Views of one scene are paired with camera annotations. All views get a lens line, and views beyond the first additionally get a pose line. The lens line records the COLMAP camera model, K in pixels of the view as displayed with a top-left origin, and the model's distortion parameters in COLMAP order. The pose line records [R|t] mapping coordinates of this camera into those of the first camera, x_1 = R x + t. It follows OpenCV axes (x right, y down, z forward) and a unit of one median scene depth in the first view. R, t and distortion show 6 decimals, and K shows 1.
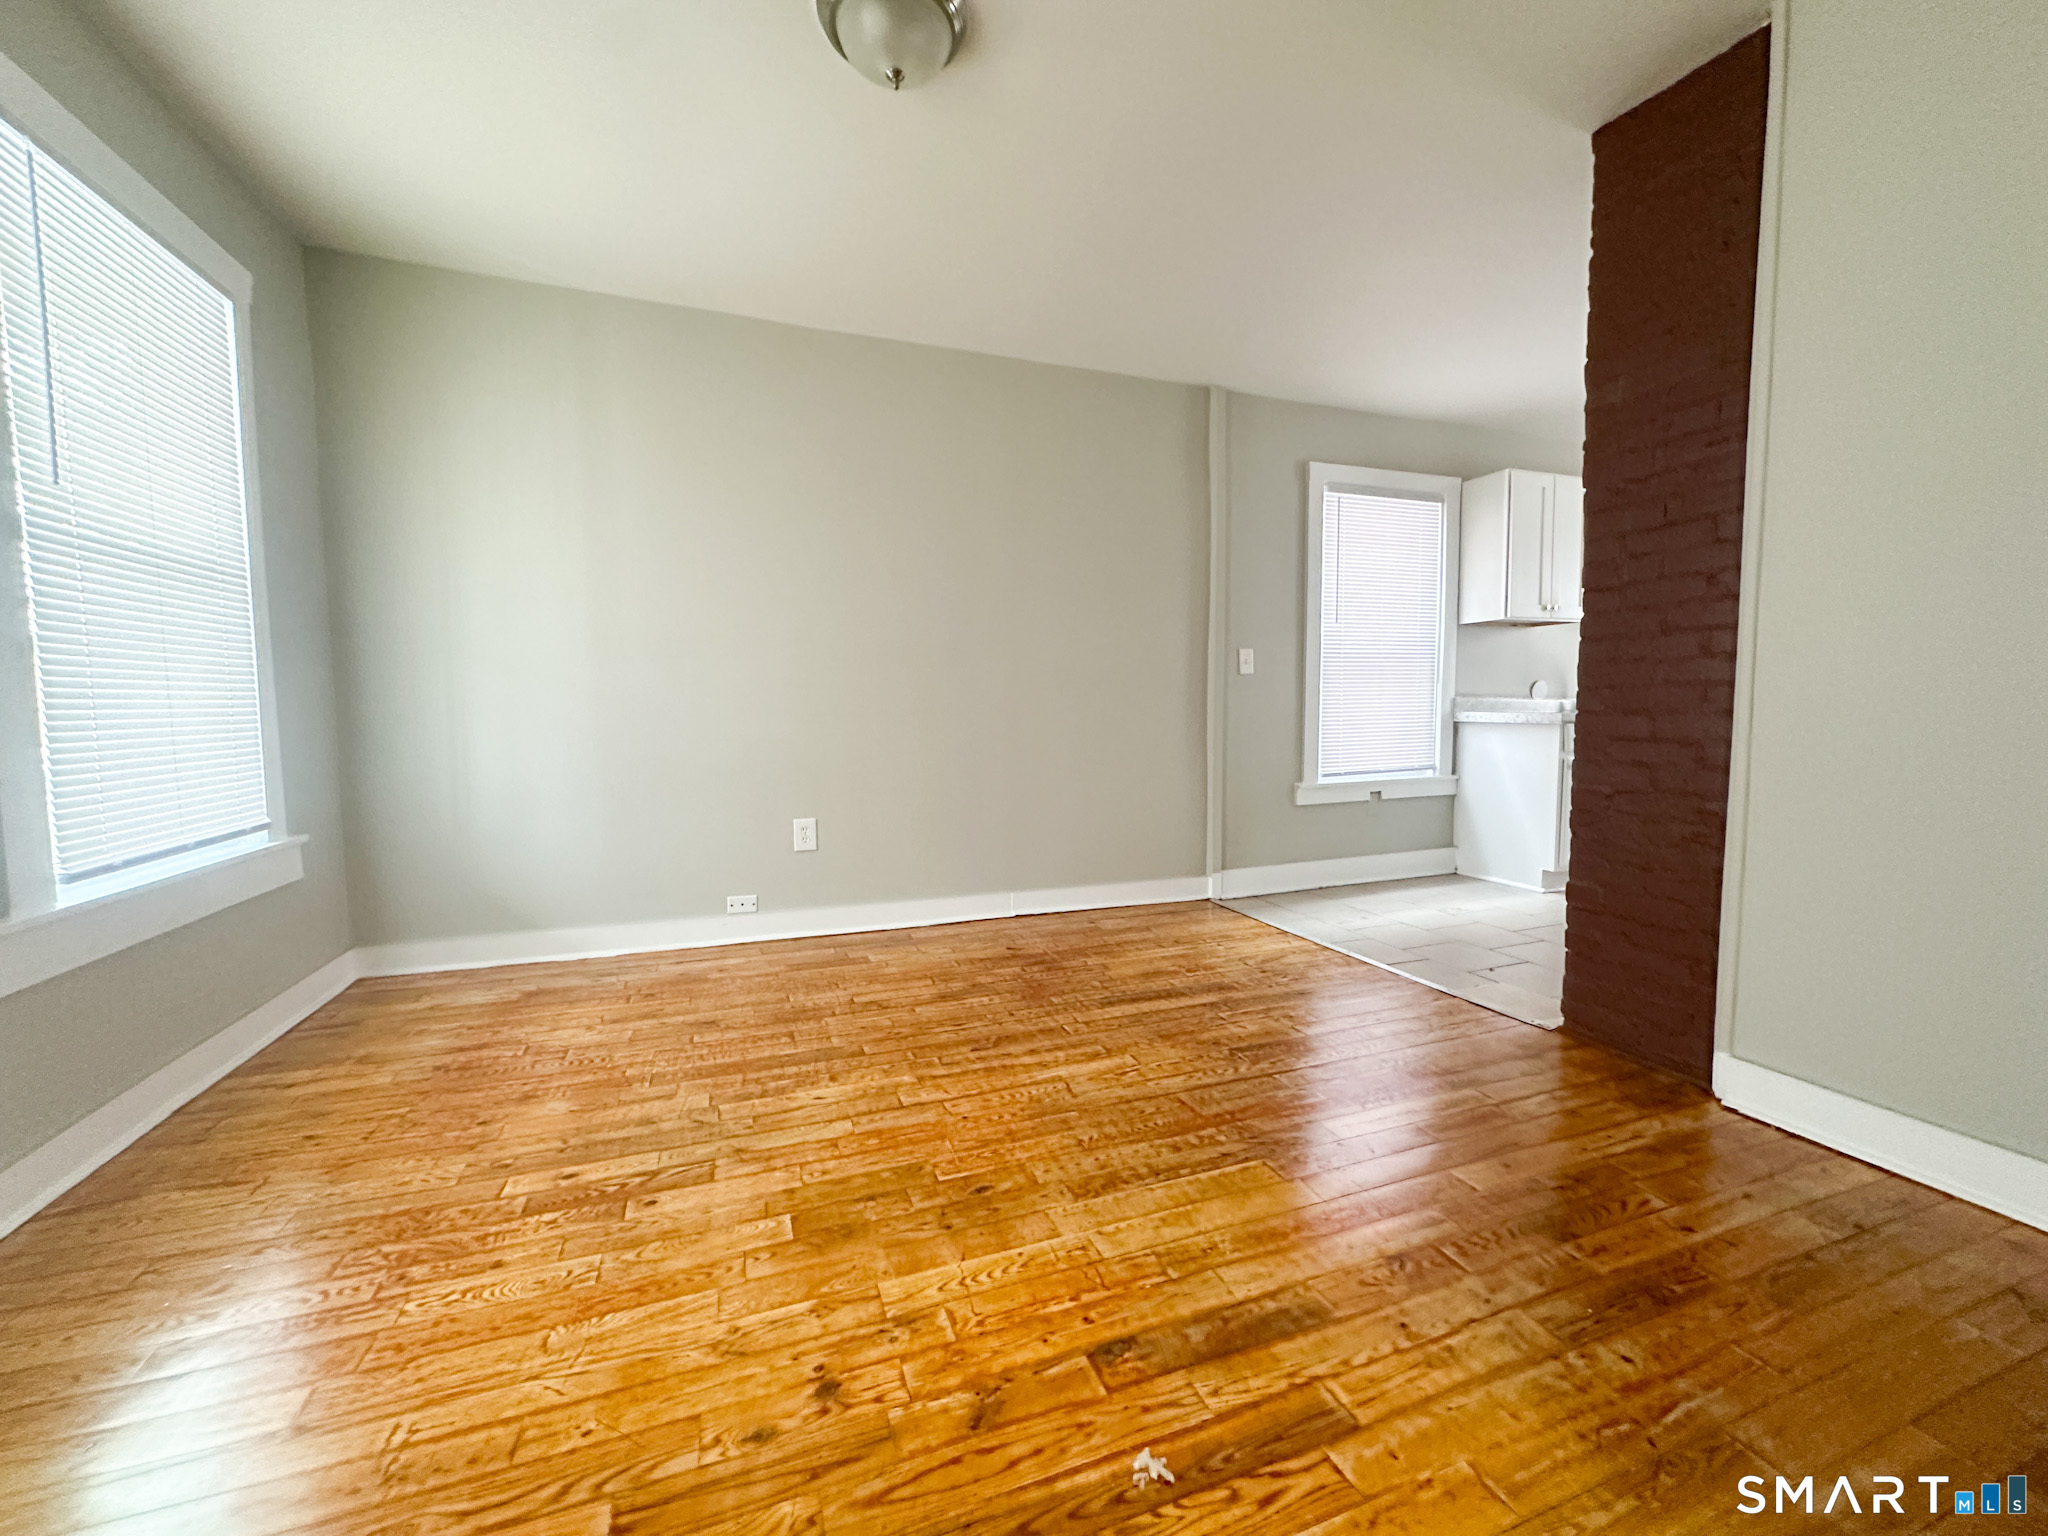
lens RADIAL K [[821.1, 0, 1026.6], [0, 821.1, 761.7], [0, 0, 1]] dist [0.006721, -0.000541]
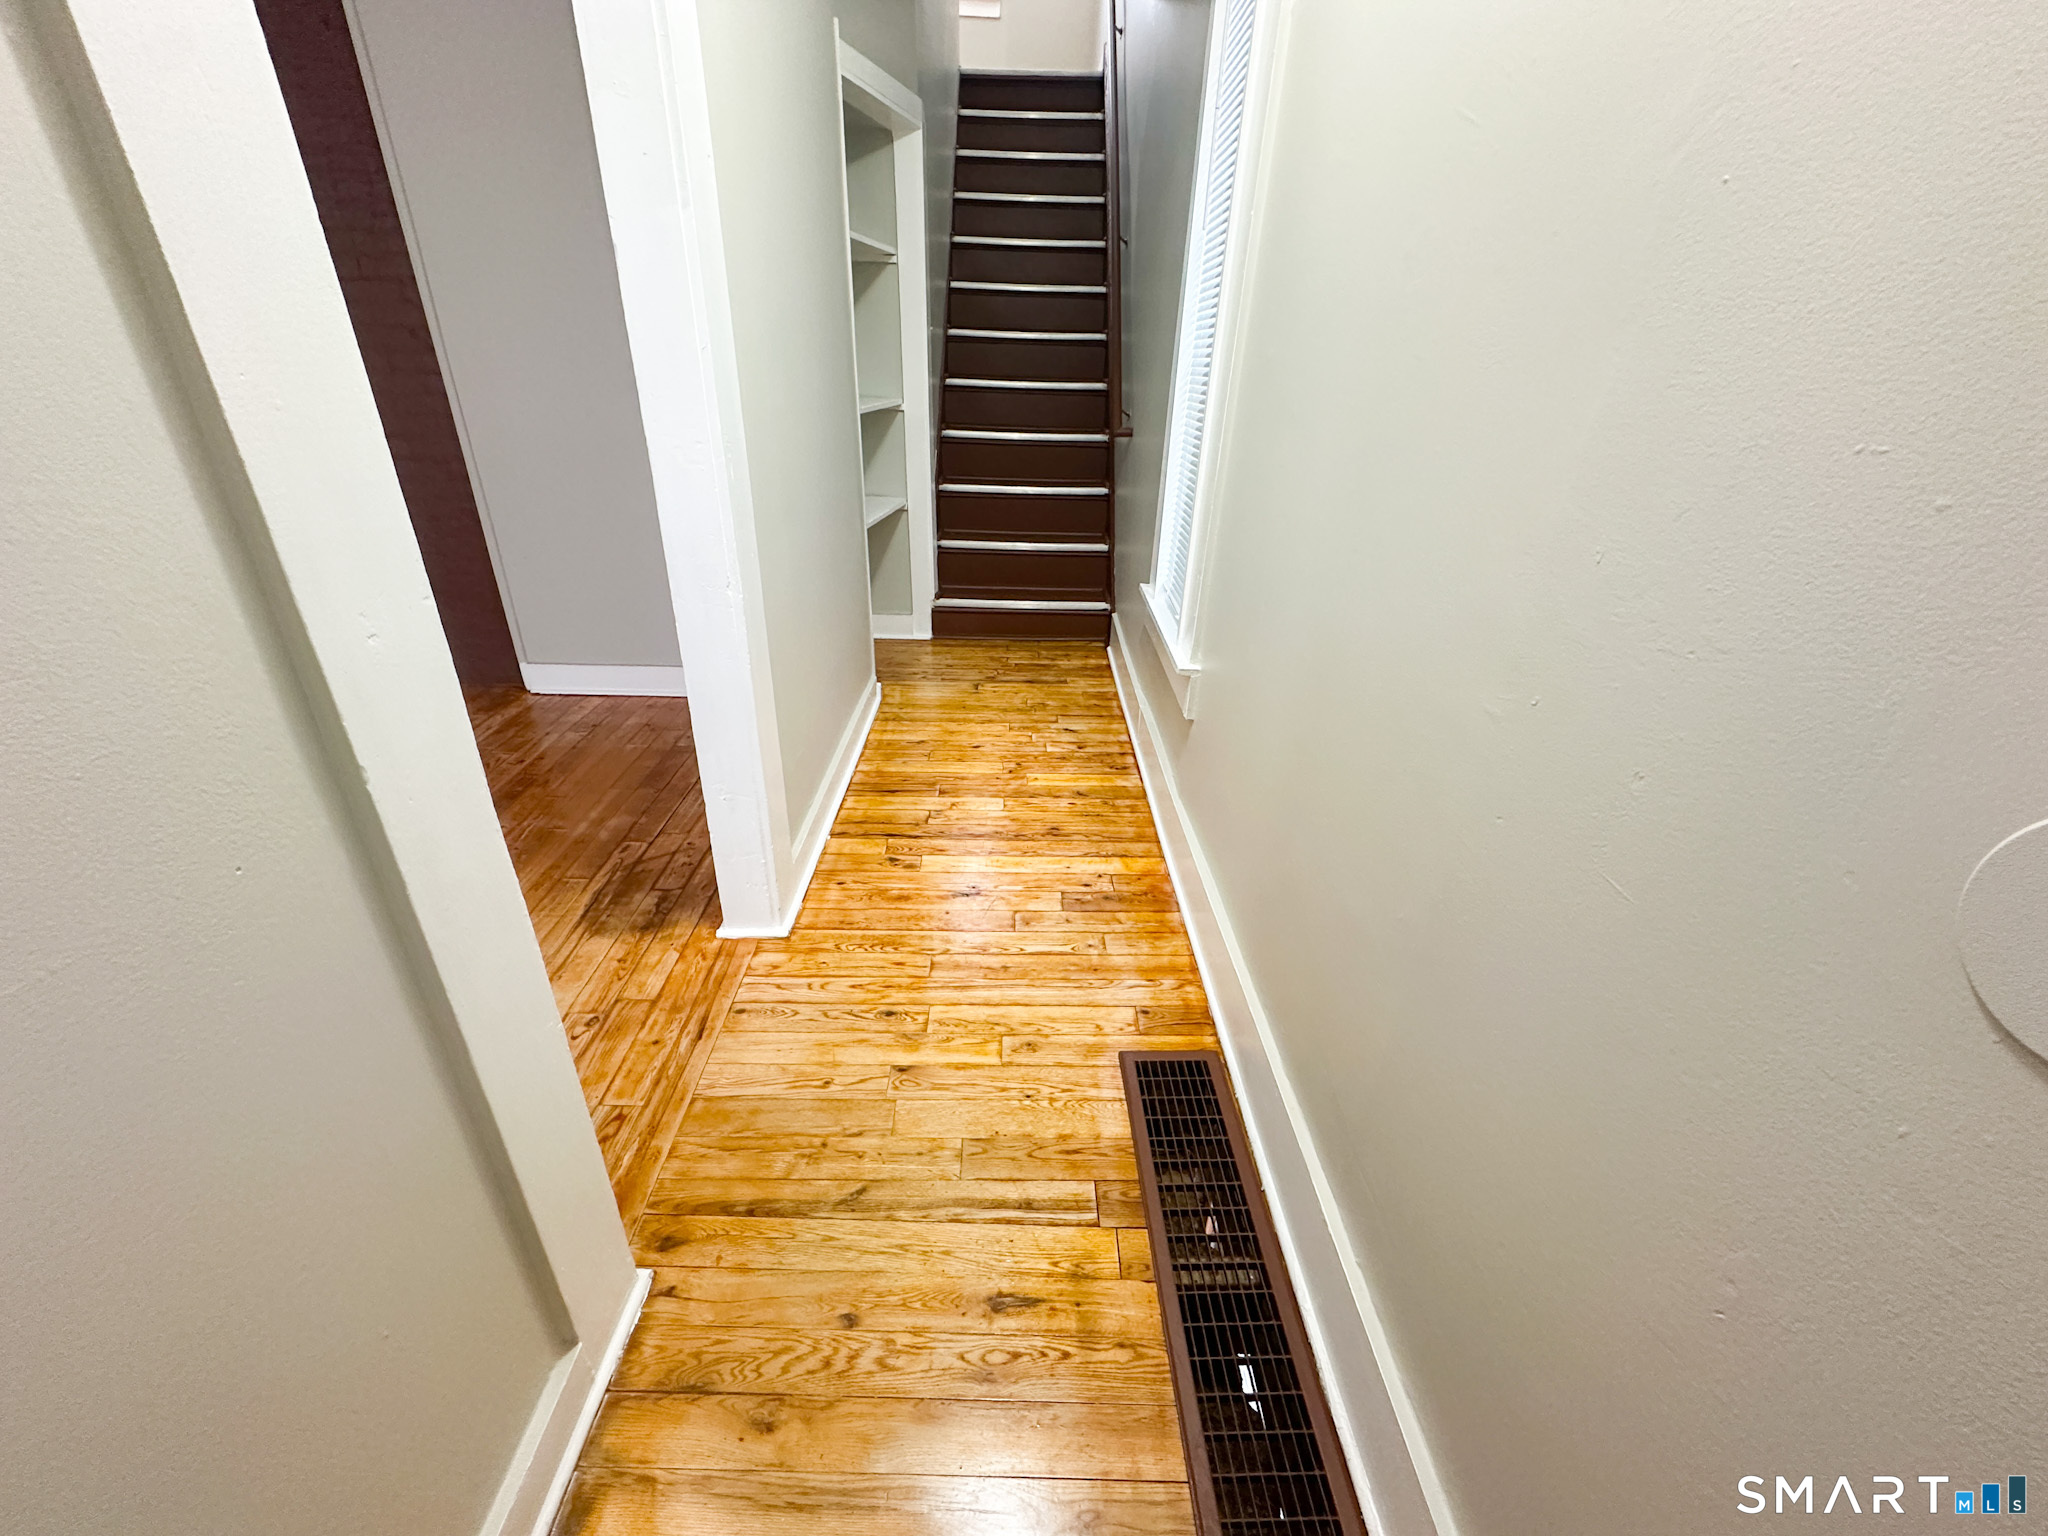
lens RADIAL K [[821.1, 0, 1022.5], [0, 821.1, 767.5], [0, 0, 1]] dist [0.006721, -0.000541]
pose [[0.358258, -0.411785, 0.837905, -0.295852], [0.038888, 0.903280, 0.427286, -0.138505], [-0.932812, -0.120494, 0.339620, -0.583234]]
